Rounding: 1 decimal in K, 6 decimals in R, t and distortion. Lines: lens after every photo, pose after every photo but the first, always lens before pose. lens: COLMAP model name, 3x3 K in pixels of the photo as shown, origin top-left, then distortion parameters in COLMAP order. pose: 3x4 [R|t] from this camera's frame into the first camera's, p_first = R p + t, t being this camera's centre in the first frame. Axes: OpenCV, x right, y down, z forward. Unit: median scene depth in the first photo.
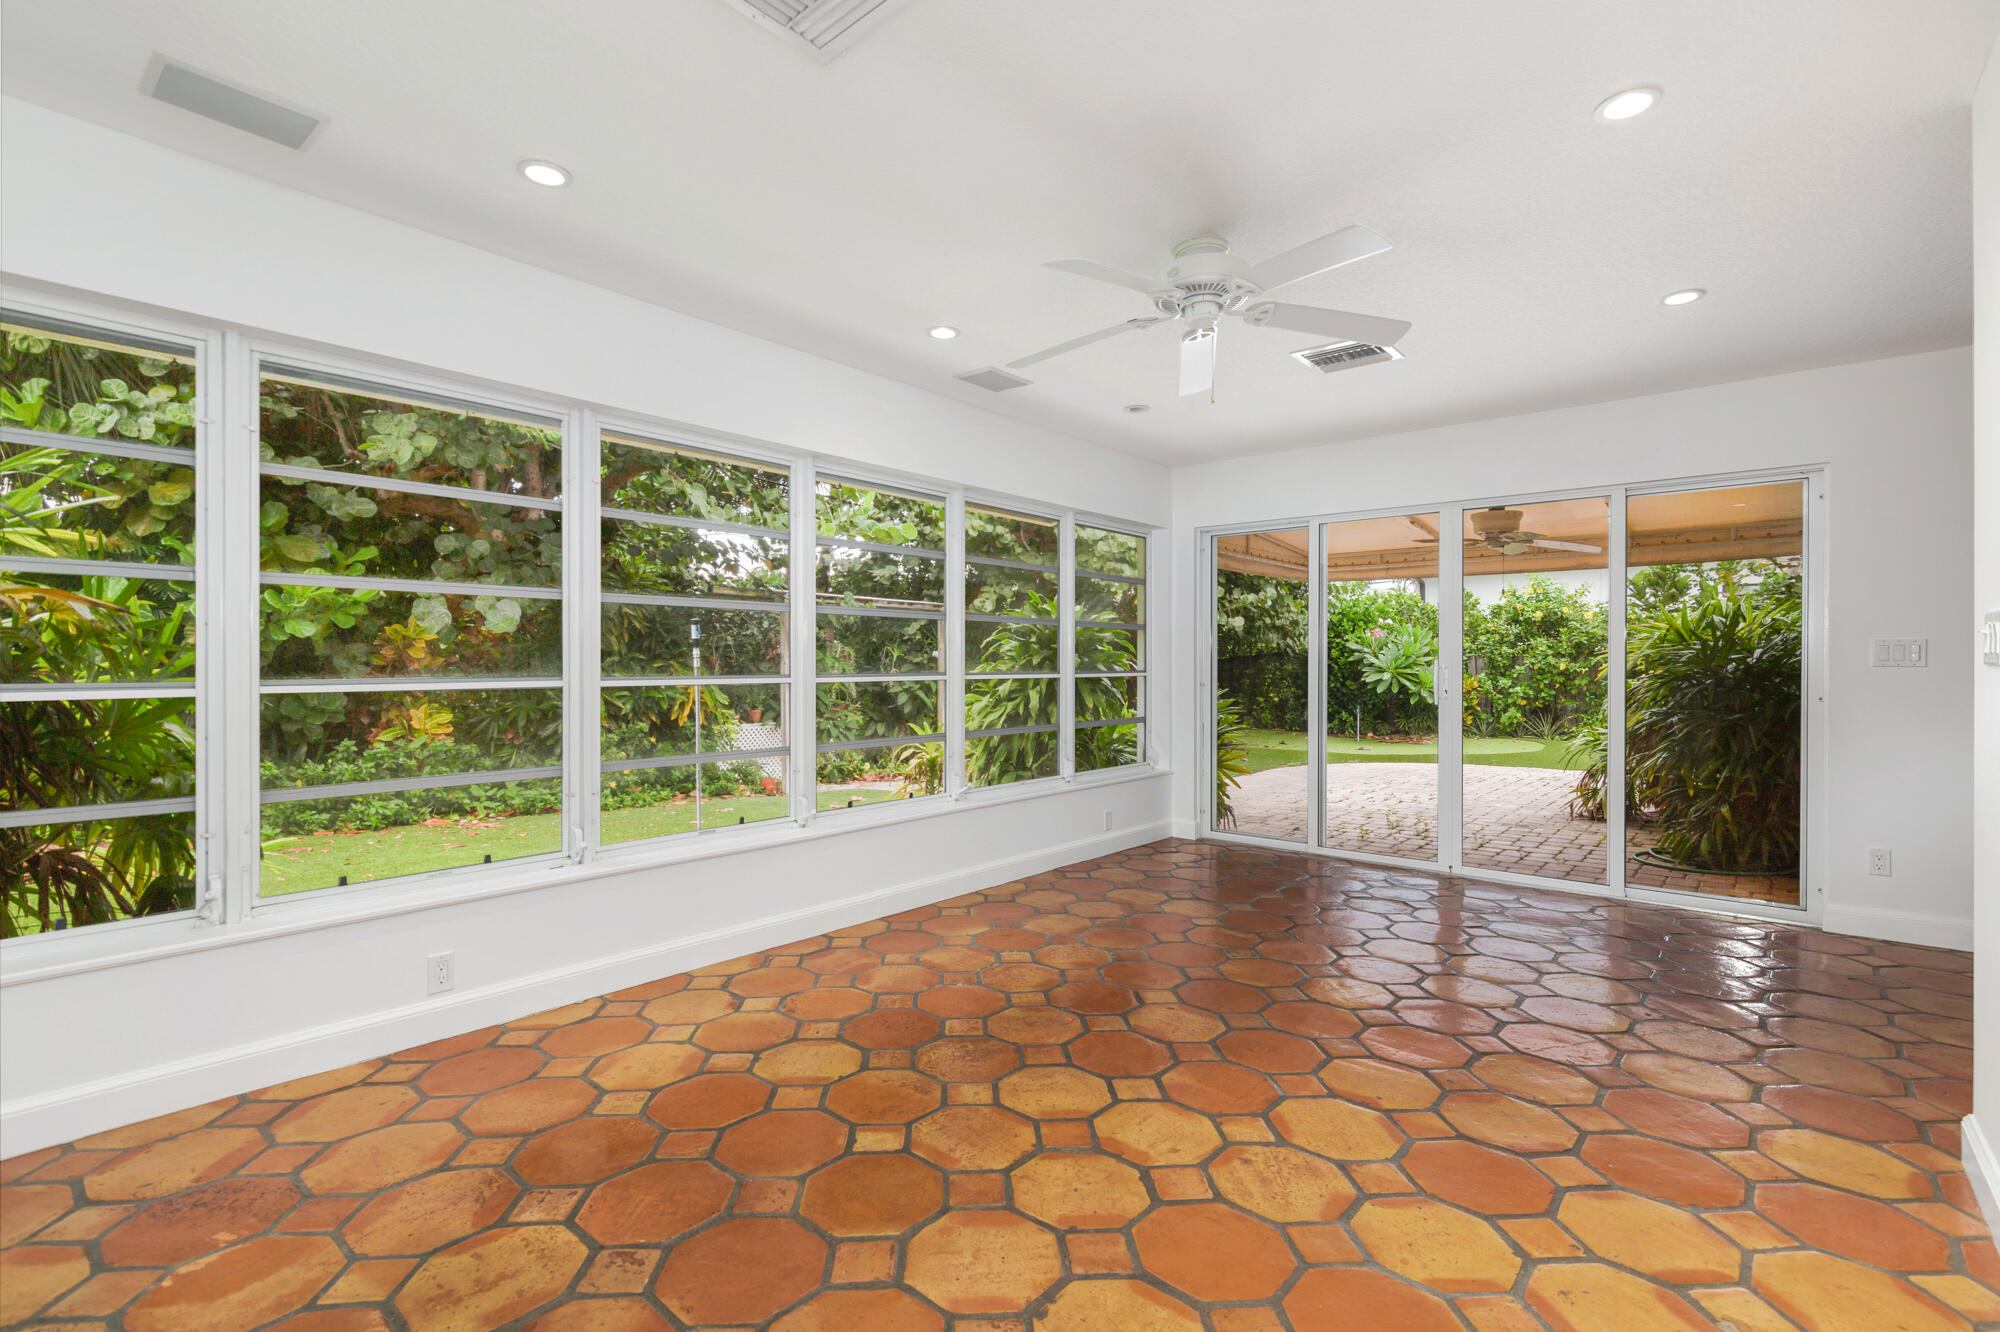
lens RADIAL K [[997.0, 0, 1000.0], [0, 997.0, 666.0], [0, 0, 1]] dist [0.001356, -0.000102]
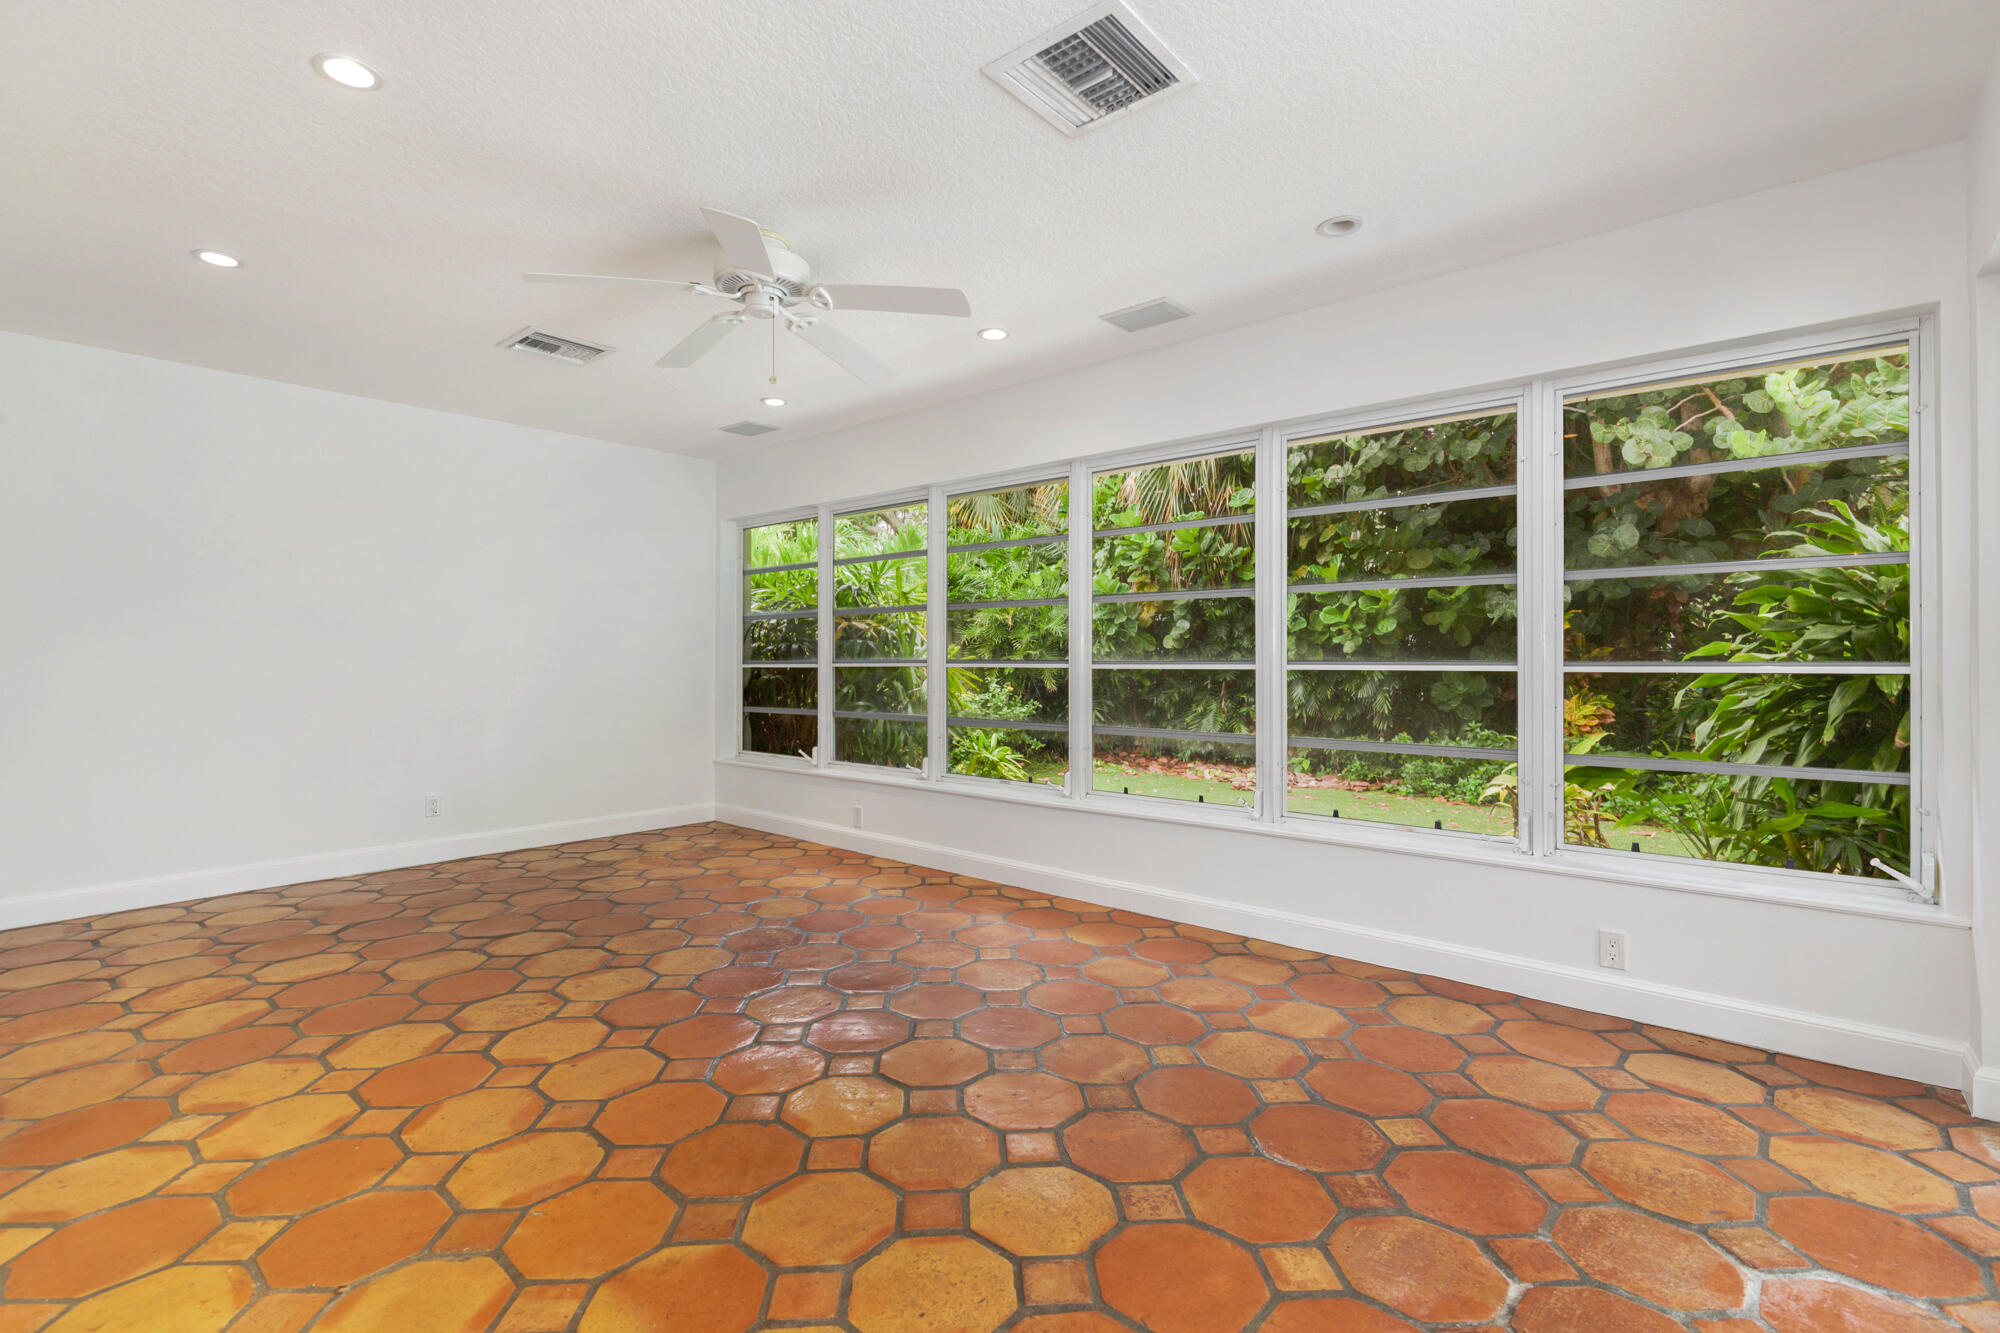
lens RADIAL K [[911.3, 0, 998.9], [0, 911.3, 663.6], [0, 0, 1]] dist [0.002038, 0.000322]
pose [[-0.045034, 0.022107, -0.998741, 0.741462], [0.004849, 0.999748, 0.021910, -0.014363], [0.998974, -0.003856, -0.045130, 0.832632]]
